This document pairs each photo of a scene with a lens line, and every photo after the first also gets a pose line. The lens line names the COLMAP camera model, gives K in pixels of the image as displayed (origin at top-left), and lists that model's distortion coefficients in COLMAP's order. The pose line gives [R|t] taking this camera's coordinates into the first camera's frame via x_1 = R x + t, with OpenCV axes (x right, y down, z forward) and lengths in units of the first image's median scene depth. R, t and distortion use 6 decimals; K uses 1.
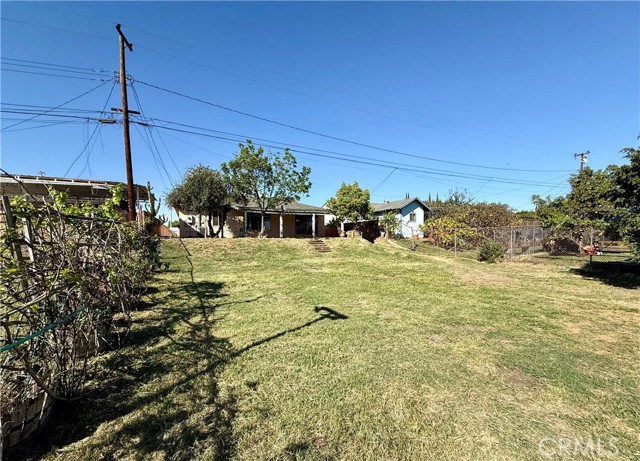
lens RADIAL K [[263.6, 0, 307.2], [0, 263.6, 242.8], [0, 0, 1]] dist [0.010529, 0.000313]
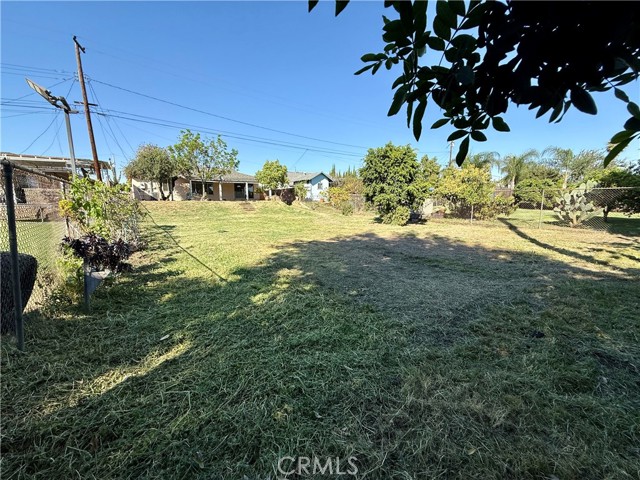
lens RADIAL K [[254.5, 0, 317.1], [0, 254.5, 238.6], [0, 0, 1]] dist [-0.000905, 0.000657]
pose [[0.979546, -0.028610, 0.199177, 0.126369], [0.002820, 0.991695, 0.128580, 0.007233], [-0.201201, -0.125388, 0.971492, -0.401530]]
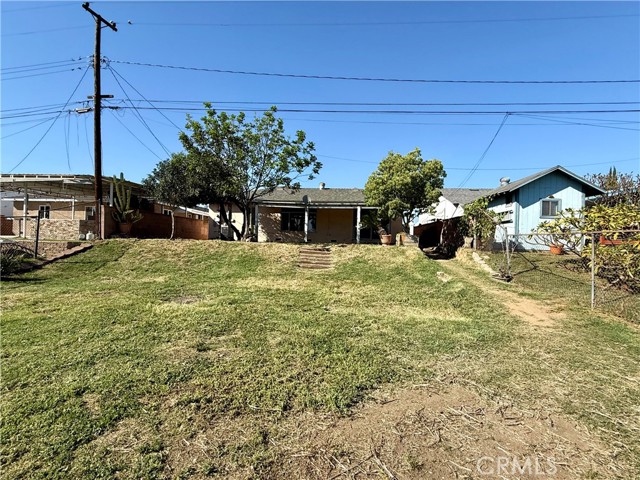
lens RADIAL K [[296.7, 0, 320.9], [0, 296.7, 238.5], [0, 0, 1]] dist [0.005316, 0.002018]
pose [[0.866628, 0.023793, -0.498388, 0.361893], [-0.040734, 0.998902, -0.023144, -0.014561], [0.497290, 0.040359, 0.866645, 0.378235]]
